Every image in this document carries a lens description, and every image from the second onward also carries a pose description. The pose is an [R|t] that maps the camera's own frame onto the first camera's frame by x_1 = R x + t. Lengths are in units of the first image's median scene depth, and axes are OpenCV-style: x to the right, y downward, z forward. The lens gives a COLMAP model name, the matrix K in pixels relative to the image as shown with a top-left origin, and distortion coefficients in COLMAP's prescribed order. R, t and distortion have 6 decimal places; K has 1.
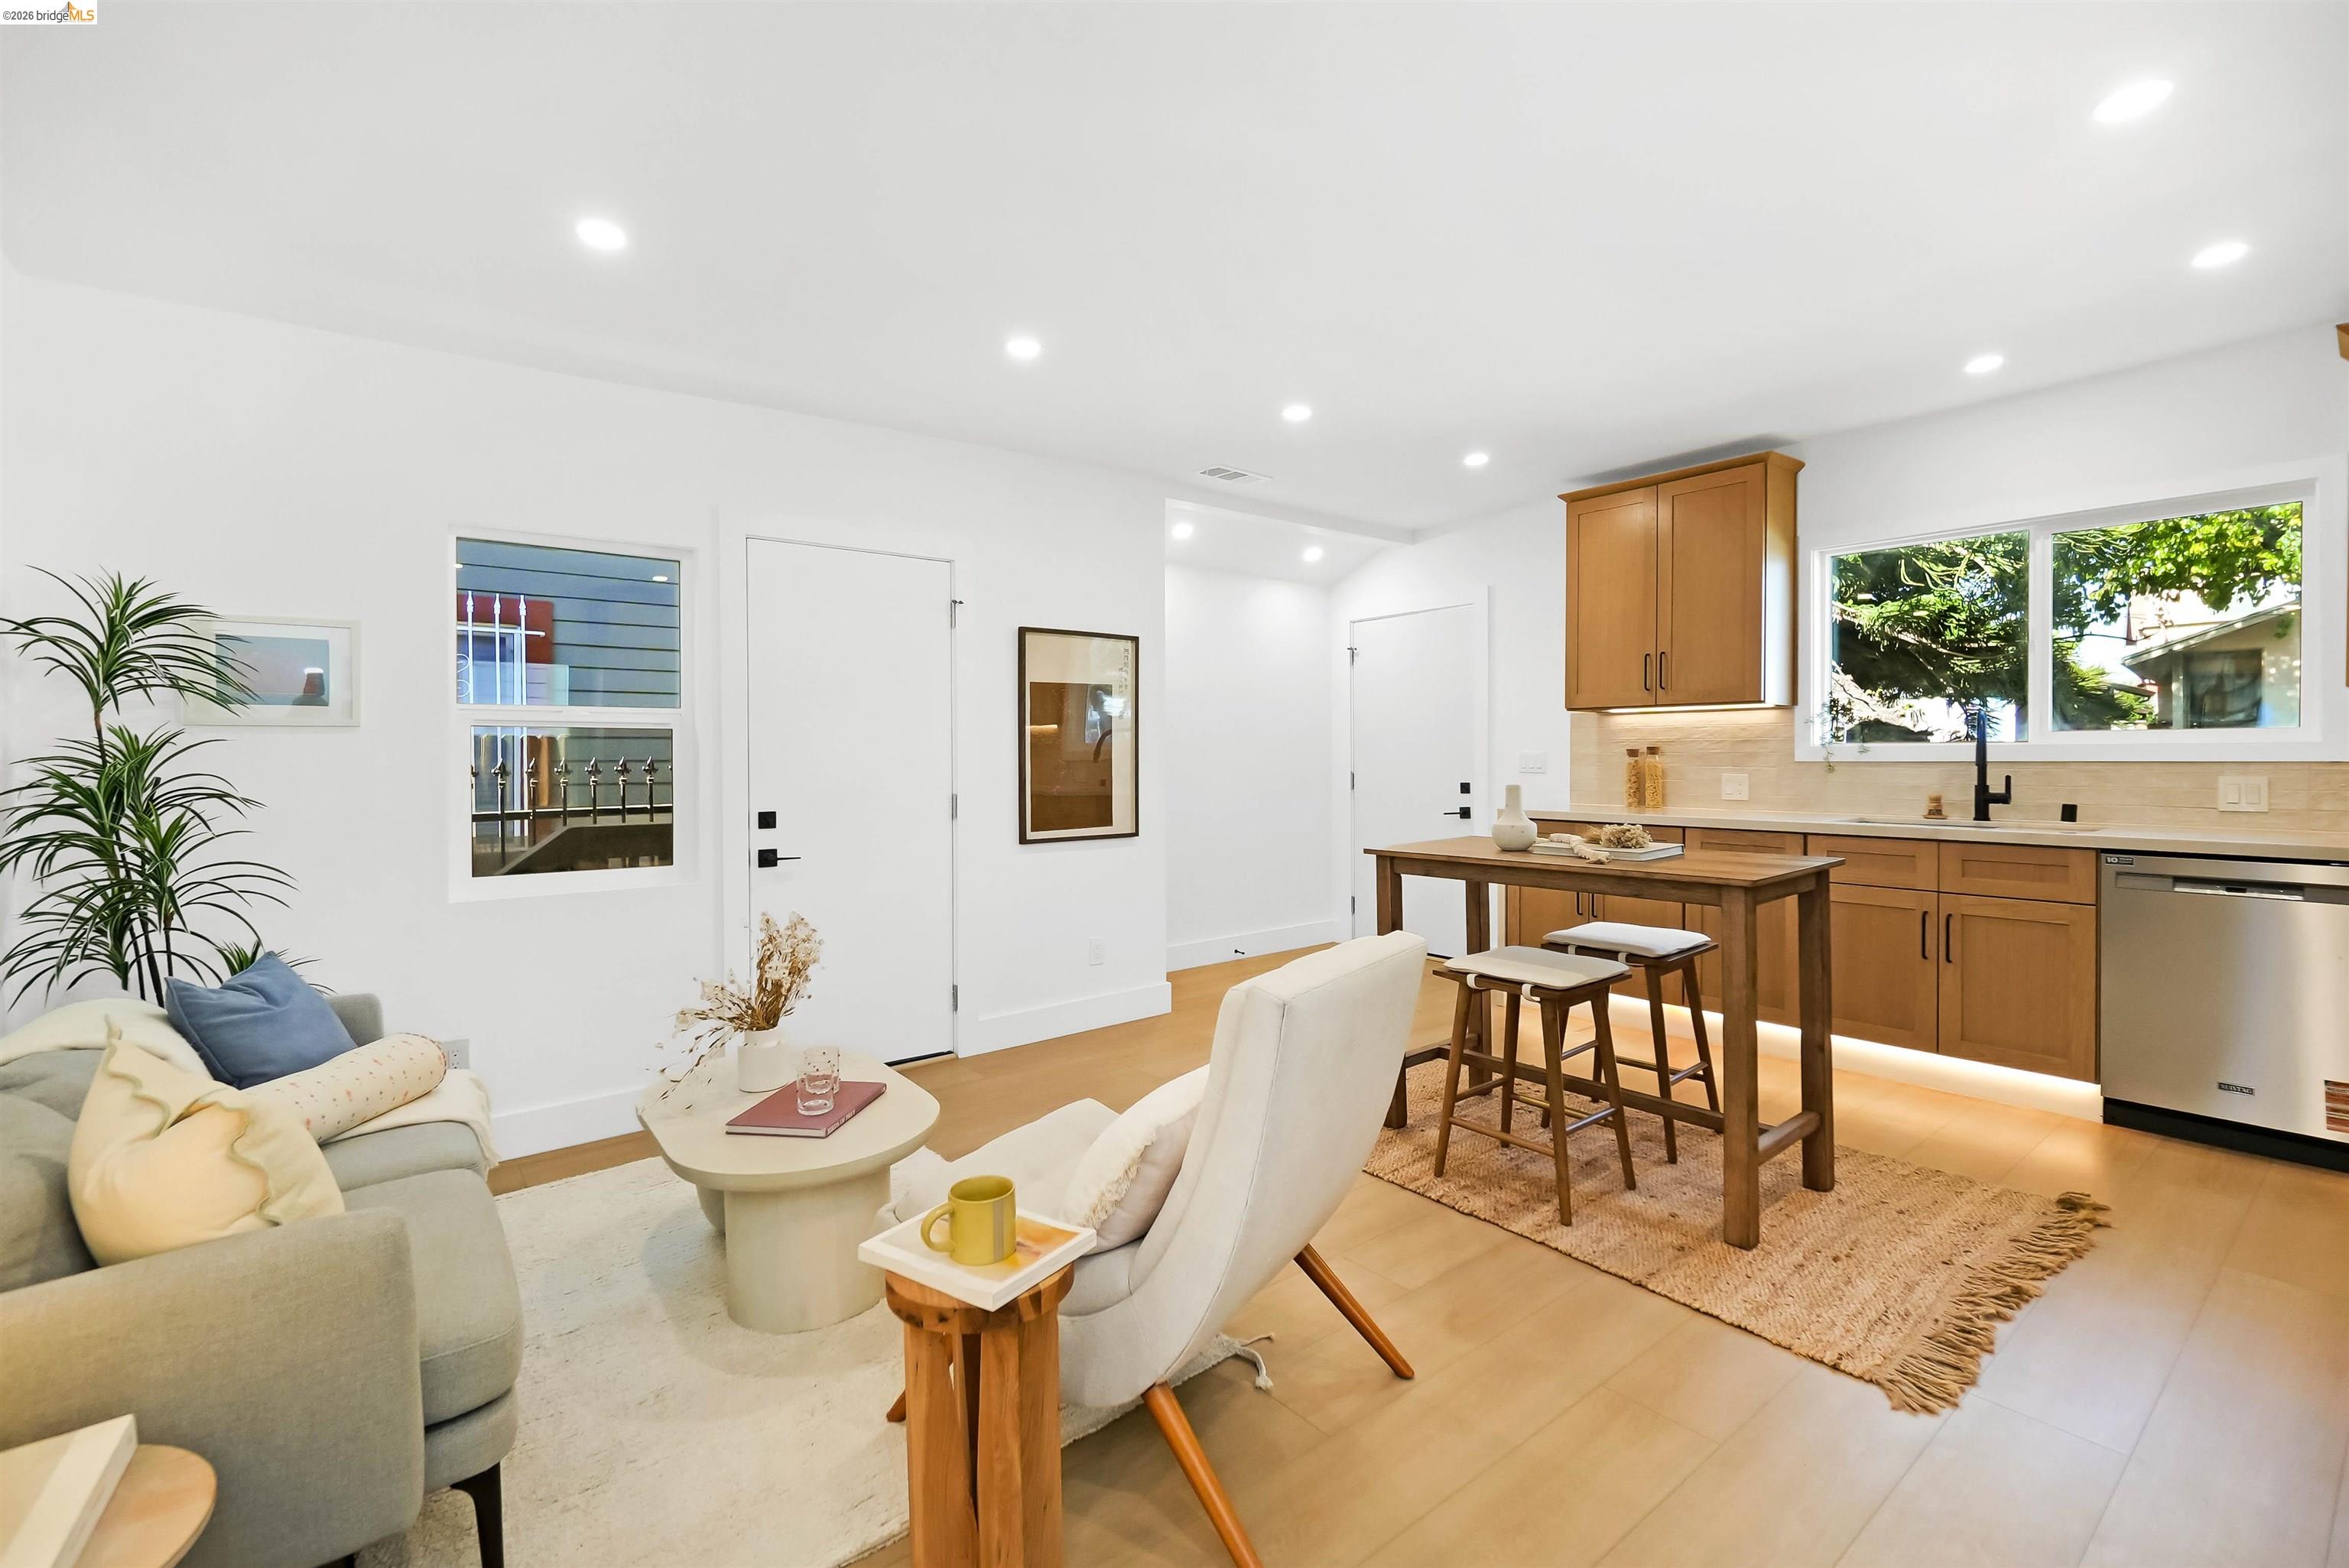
lens RADIAL K [[1031.5, 0, 1185.3], [0, 1031.5, 781.6], [0, 0, 1]] dist [-0.009469, 0.002519]
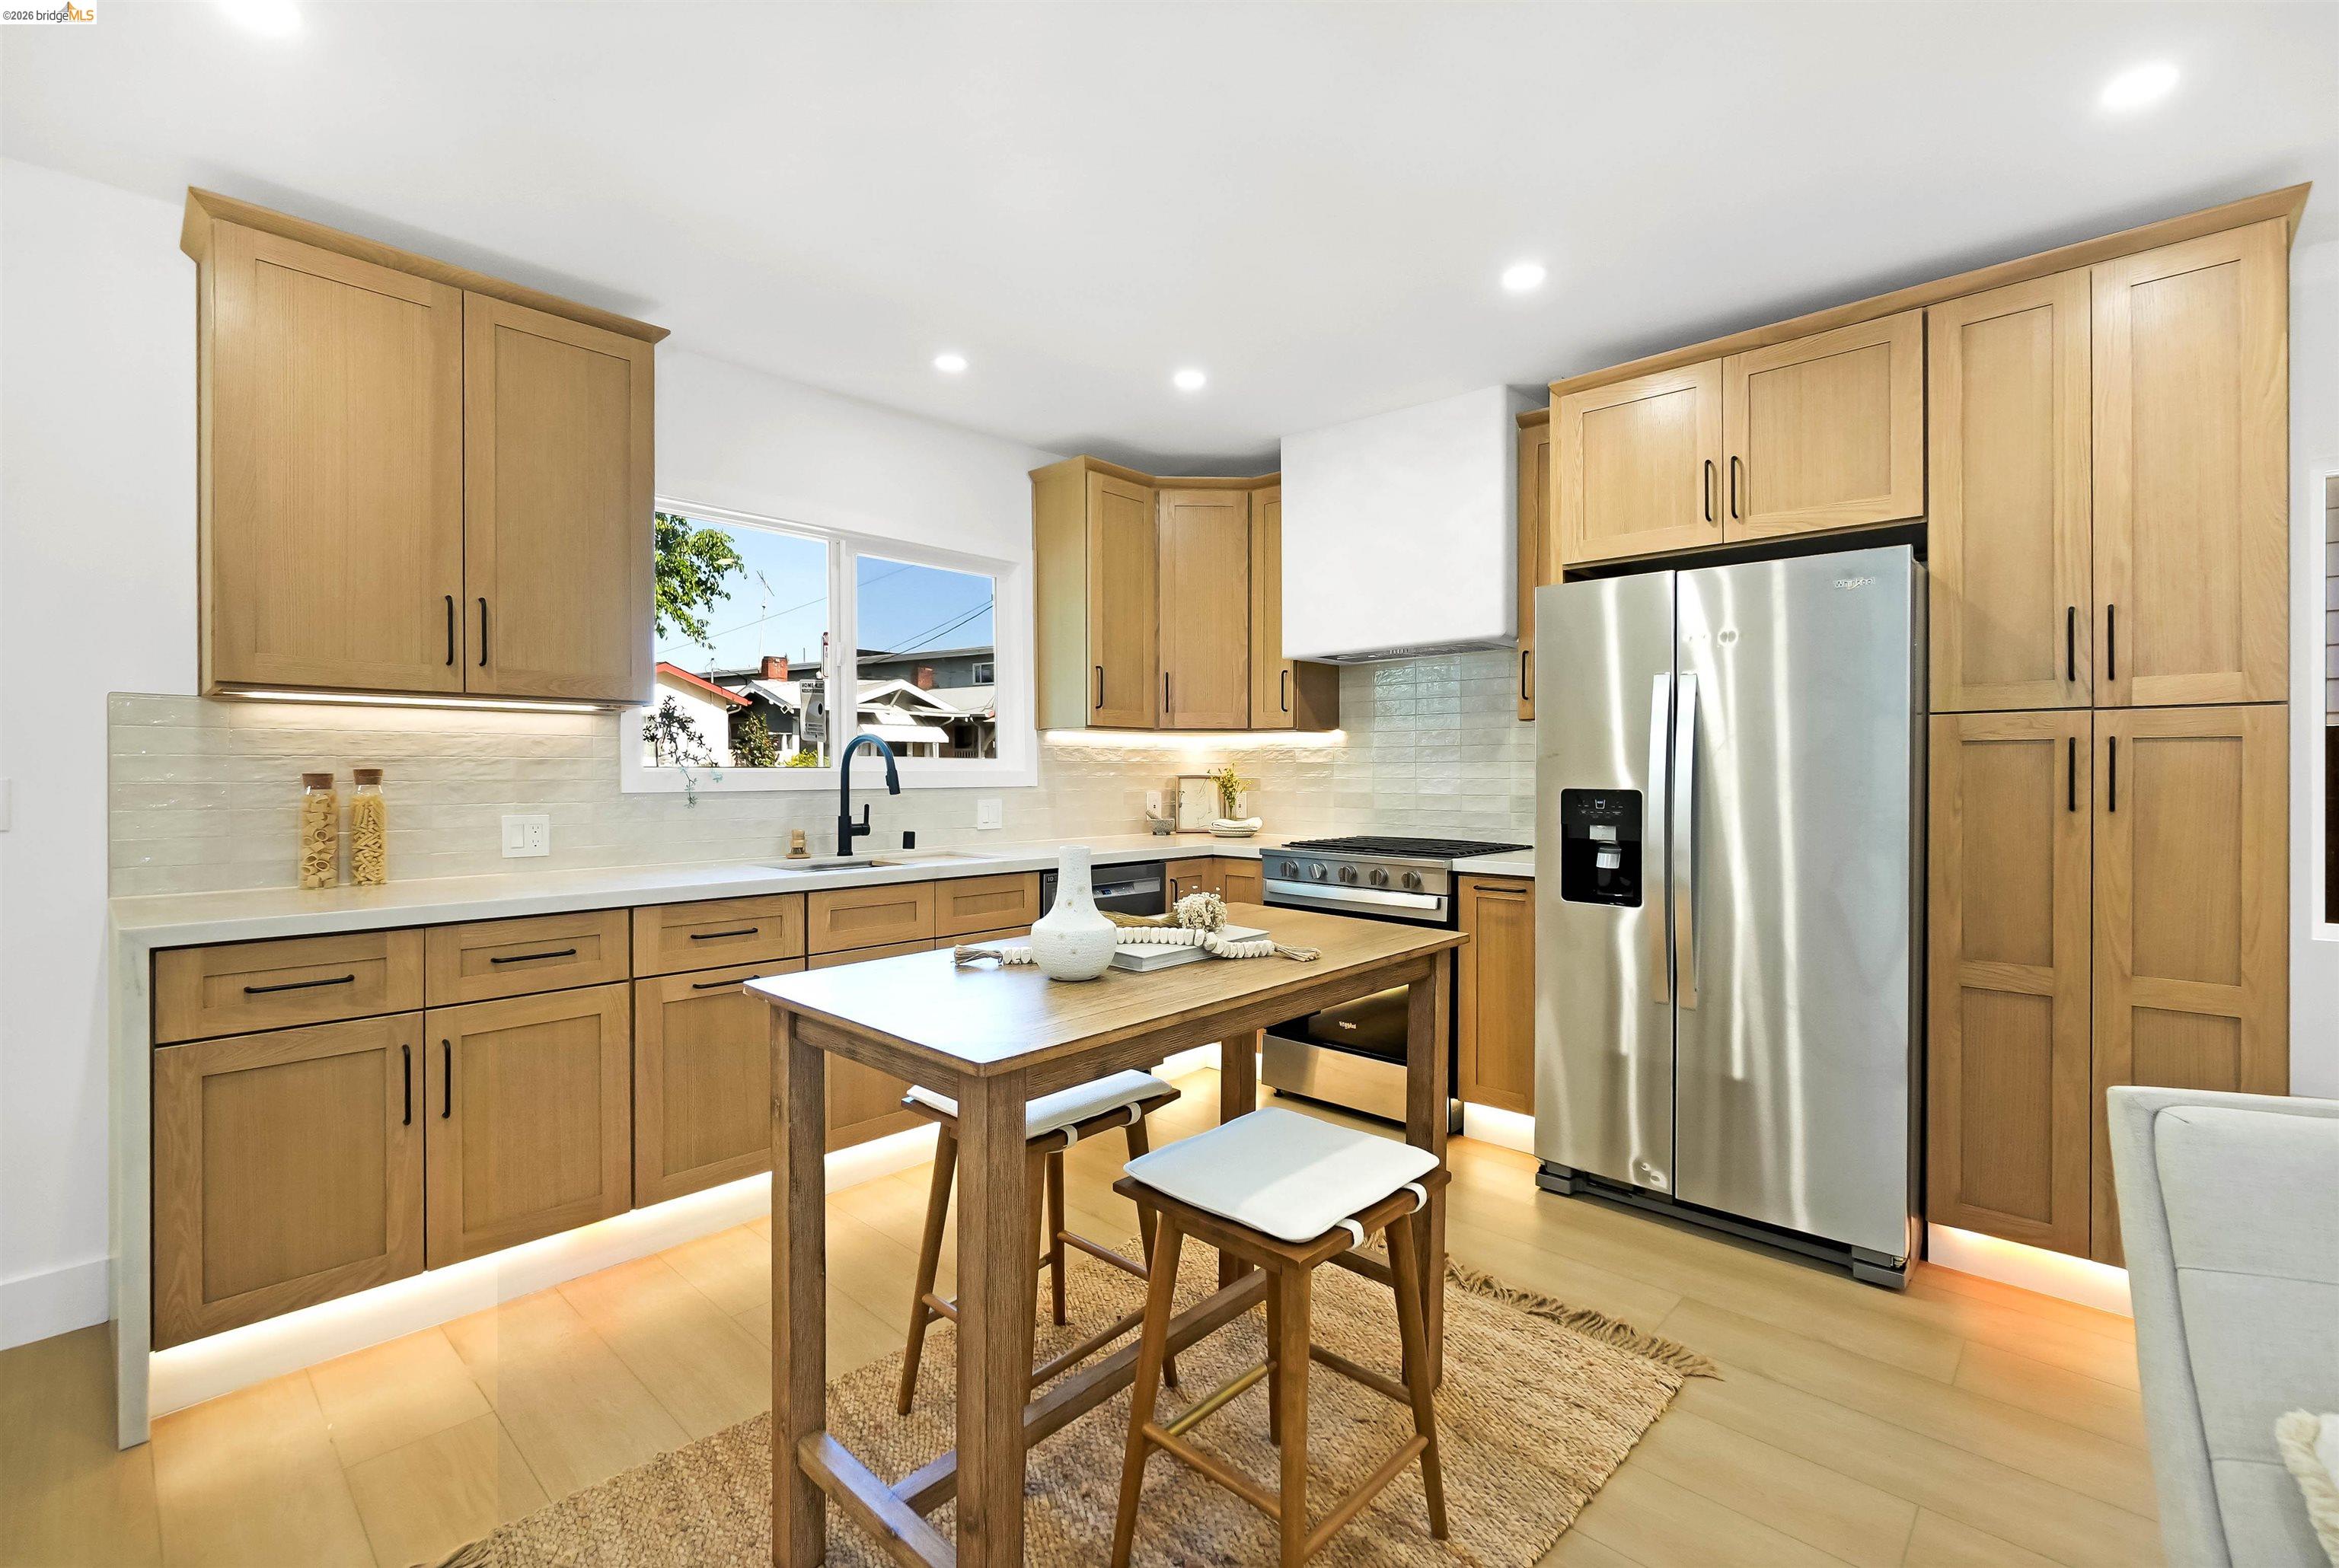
lens RADIAL K [[1029.7, 0, 1161.0], [0, 1029.7, 780.2], [0, 0, 1]] dist [-0.007942, 0.002411]
pose [[-0.133270, -0.004547, 0.991069, -0.138304], [0.025266, 0.999649, 0.007984, -0.024913], [-0.990758, 0.026105, -0.133108, 0.747361]]
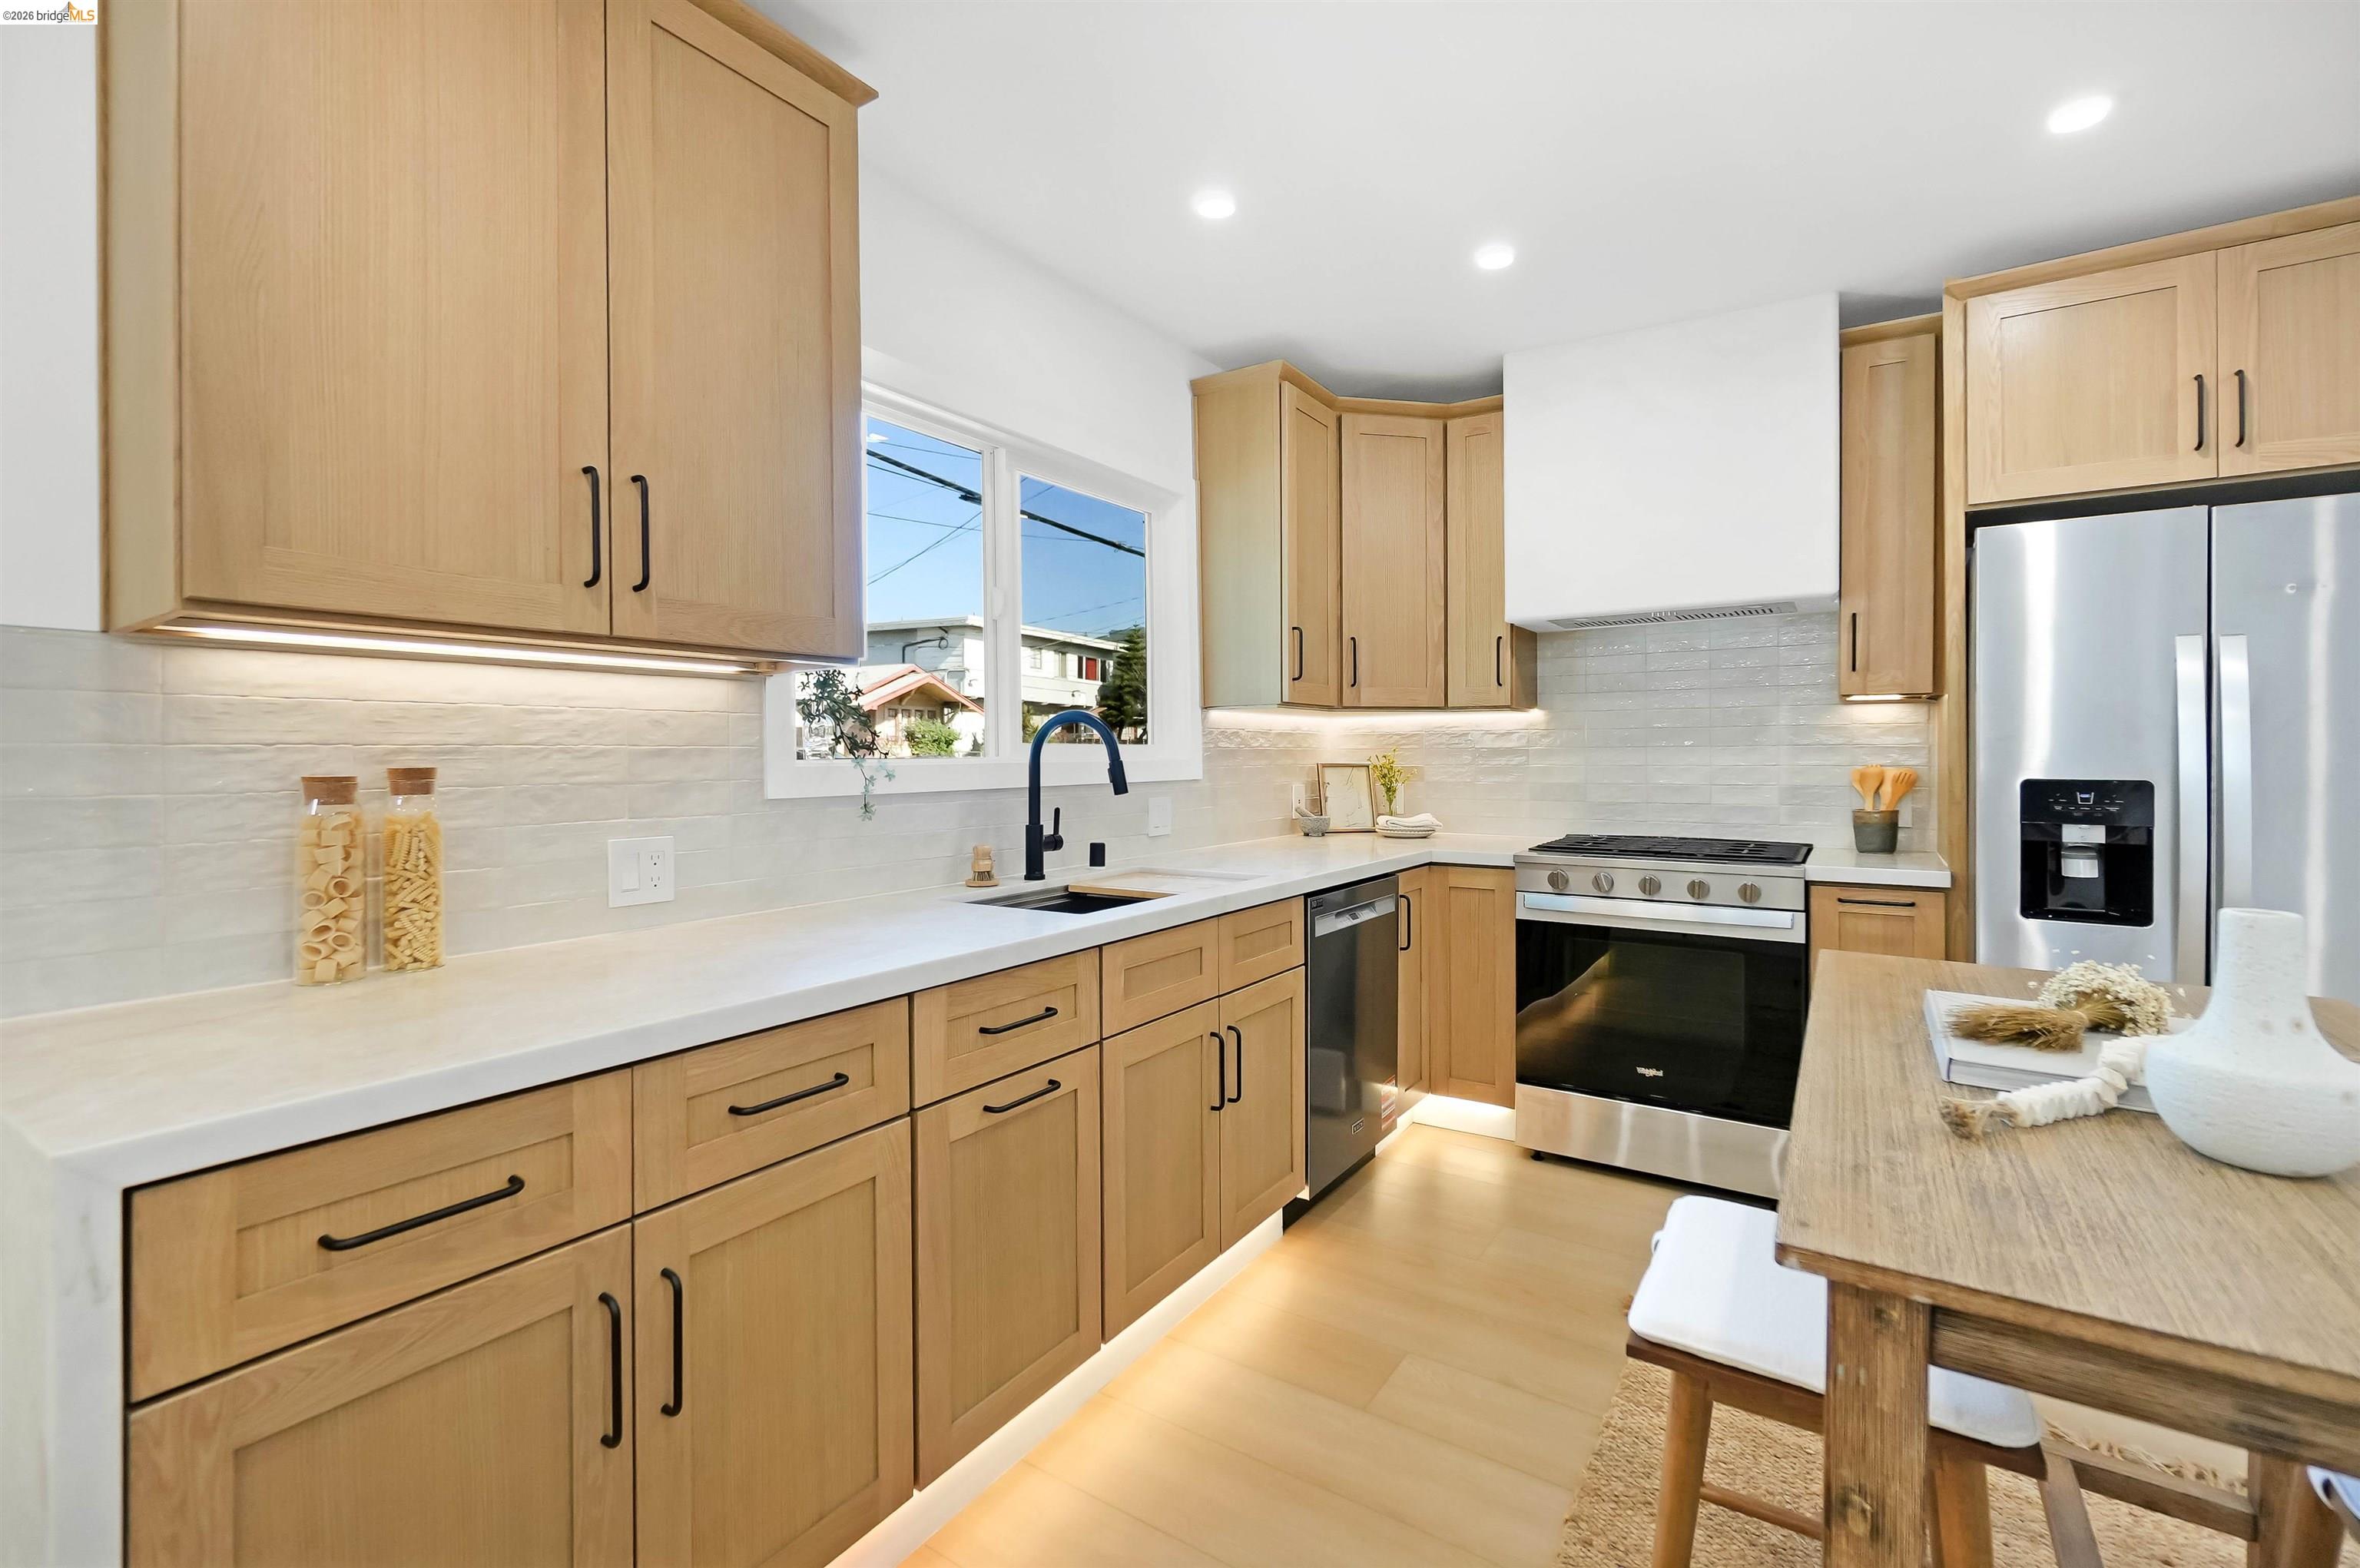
lens RADIAL K [[1036.4, 0, 1171.7], [0, 1036.4, 759.3], [0, 0, 1]] dist [-0.009469, 0.002519]
pose [[-0.294398, 0.003276, 0.955677, 0.107440], [0.031673, 0.999478, 0.006331, -0.035013], [-0.955158, 0.032133, -0.294348, 0.981611]]
